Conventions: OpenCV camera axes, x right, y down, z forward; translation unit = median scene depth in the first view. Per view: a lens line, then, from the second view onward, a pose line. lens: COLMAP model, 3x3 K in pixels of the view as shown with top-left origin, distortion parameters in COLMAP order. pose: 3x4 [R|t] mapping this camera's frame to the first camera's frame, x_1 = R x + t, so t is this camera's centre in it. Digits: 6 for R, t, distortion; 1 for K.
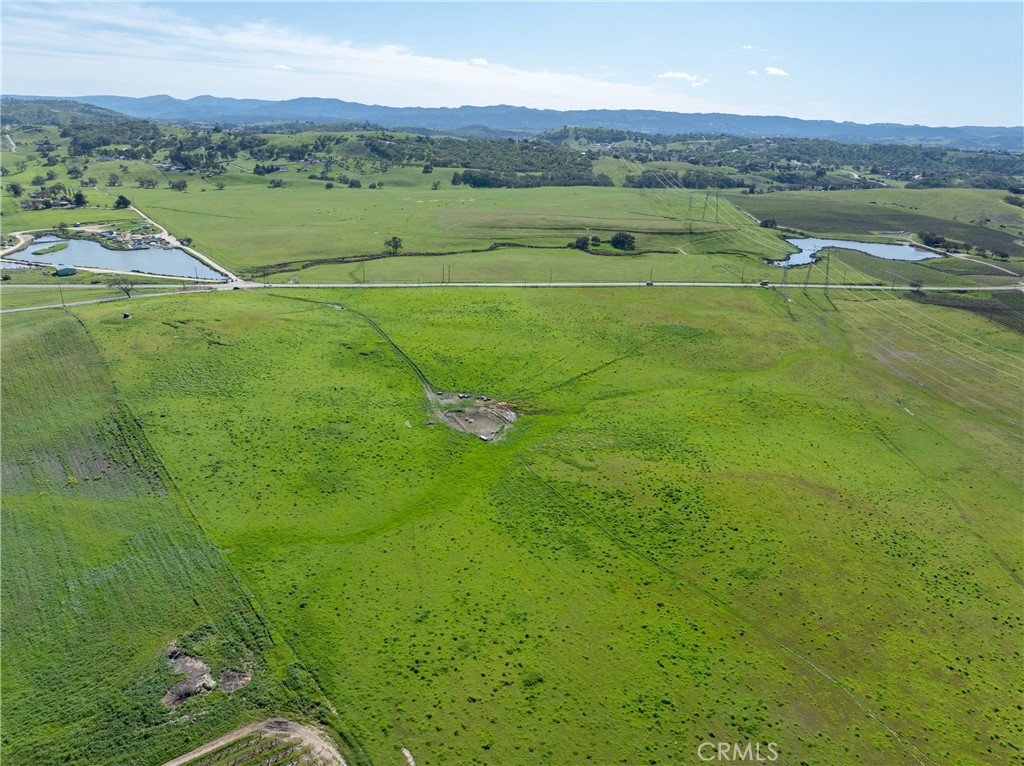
lens RADIAL K [[729.1, 0, 516.2], [0, 729.1, 381.4], [0, 0, 1]] dist [-0.031054, 0.003799]
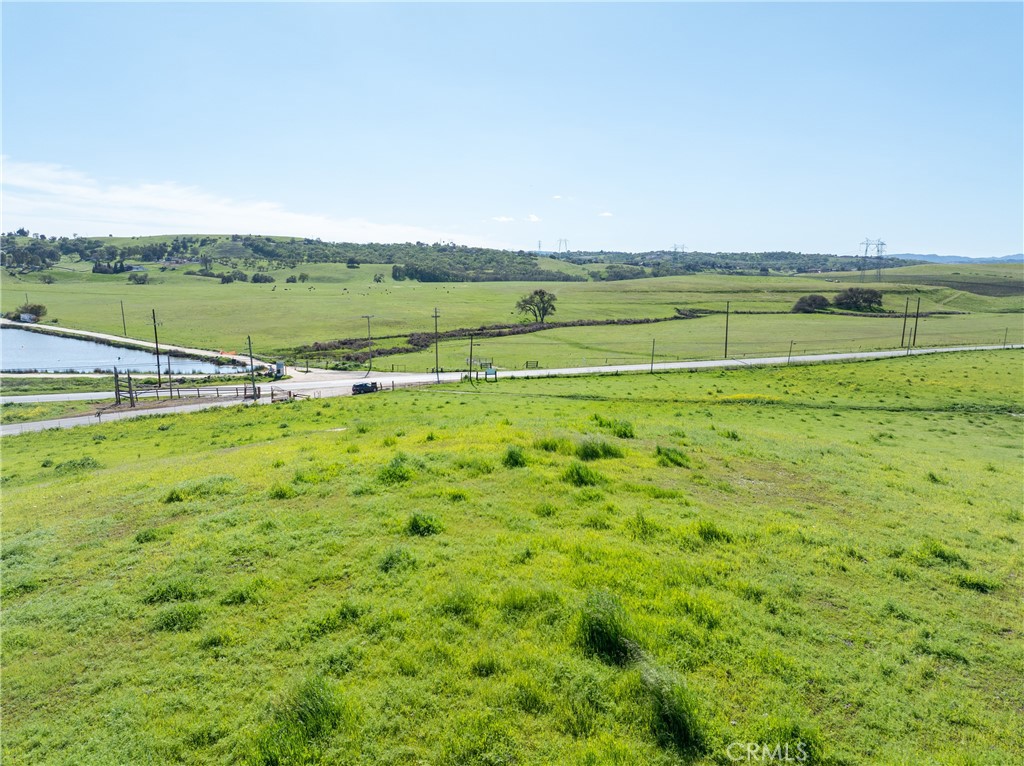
lens RADIAL K [[729.1, 0, 516.2], [0, 729.1, 381.4], [0, 0, 1]] dist [-0.031054, 0.003799]
pose [[0.968569, -0.061064, 0.241135, -0.153870], [0.104610, 0.979501, -0.172145, -0.033469], [-0.225680, 0.191959, 0.955102, 0.299832]]
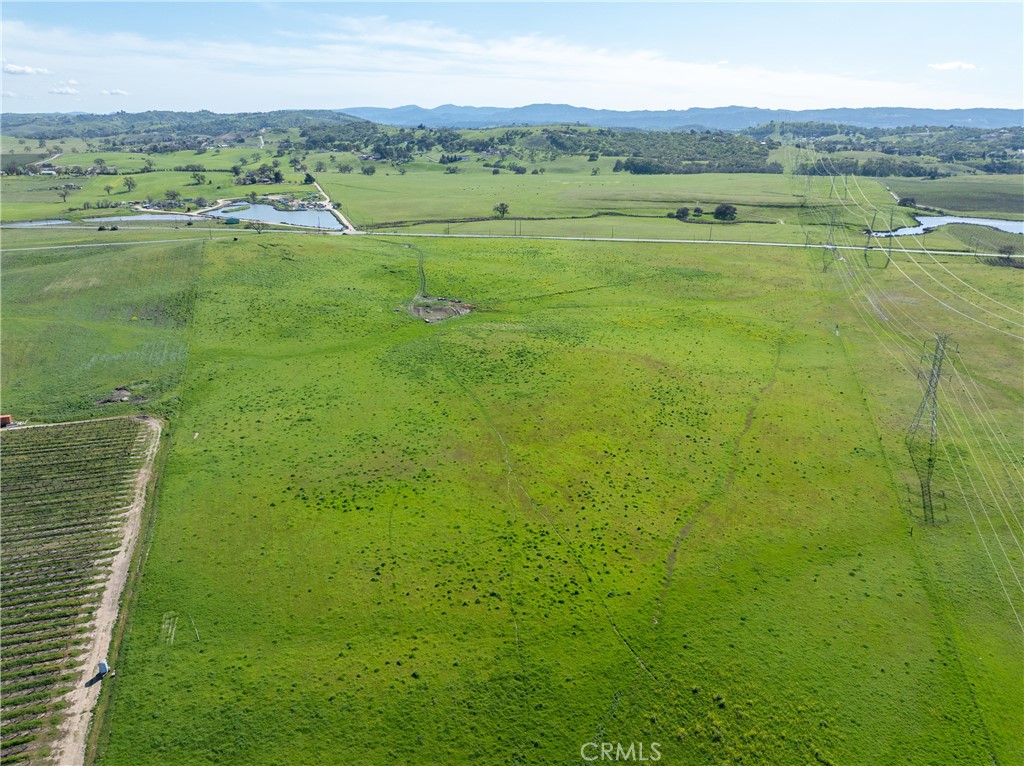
lens RADIAL K [[729.1, 0, 516.2], [0, 729.1, 381.4], [0, 0, 1]] dist [-0.031054, 0.003799]
pose [[0.954796, 0.074445, -0.287790, 0.103417], [-0.076252, 0.997076, 0.004939, 0.036058], [0.287316, 0.017229, 0.957681, -0.035174]]
